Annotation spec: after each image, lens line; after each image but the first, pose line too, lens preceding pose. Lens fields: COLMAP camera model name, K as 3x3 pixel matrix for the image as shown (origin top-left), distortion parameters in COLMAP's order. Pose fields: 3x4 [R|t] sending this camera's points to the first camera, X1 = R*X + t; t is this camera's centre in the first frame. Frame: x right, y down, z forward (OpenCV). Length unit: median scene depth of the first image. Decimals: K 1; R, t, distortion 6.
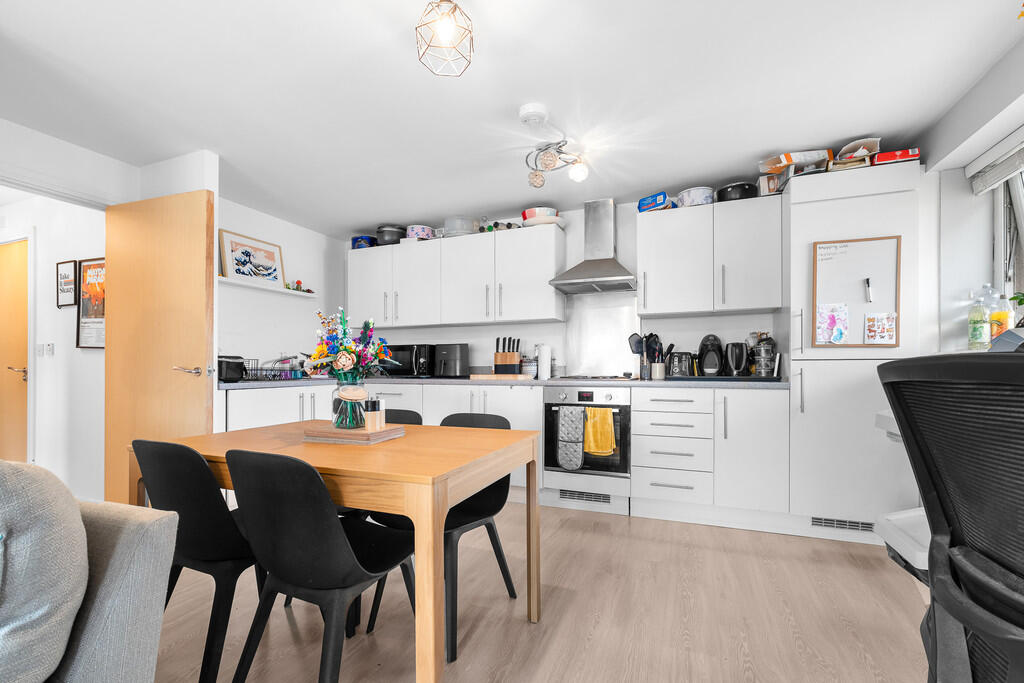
lens RADIAL K [[448.3, 0, 512.4], [0, 448.3, 355.9], [0, 0, 1]] dist [-0.000715, 0.000148]
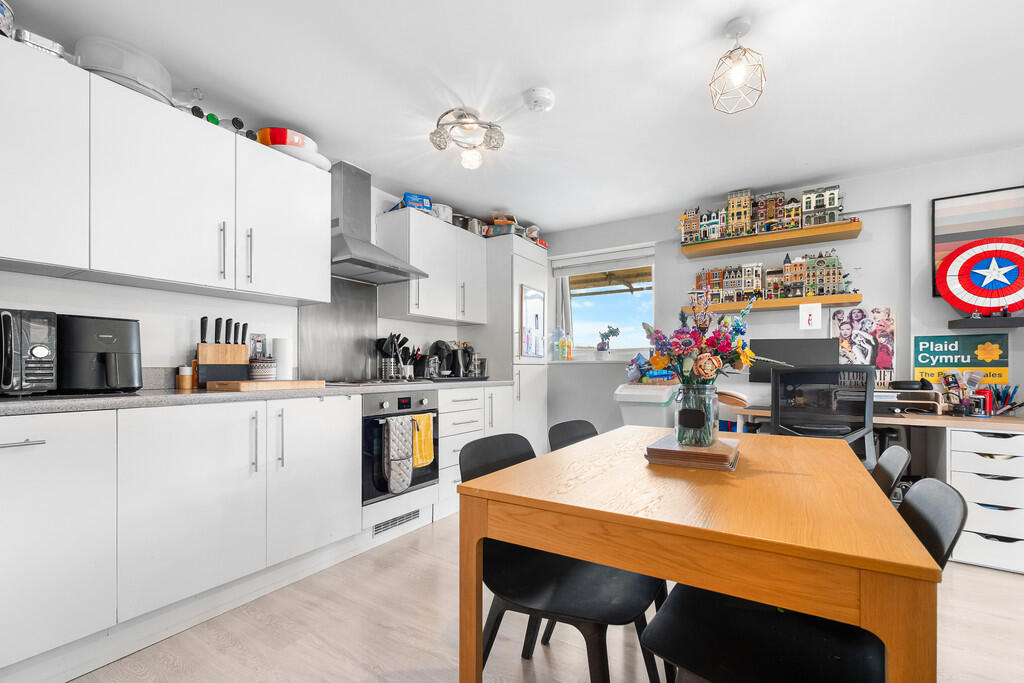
lens RADIAL K [[448.3, 0, 512.4], [0, 448.3, 355.9], [0, 0, 1]] dist [-0.000715, 0.000148]
pose [[0.191173, 0.028590, 0.981140, -0.637327], [-0.025335, 0.999386, -0.024185, 0.015690], [-0.981229, -0.020234, 0.191780, 0.630573]]
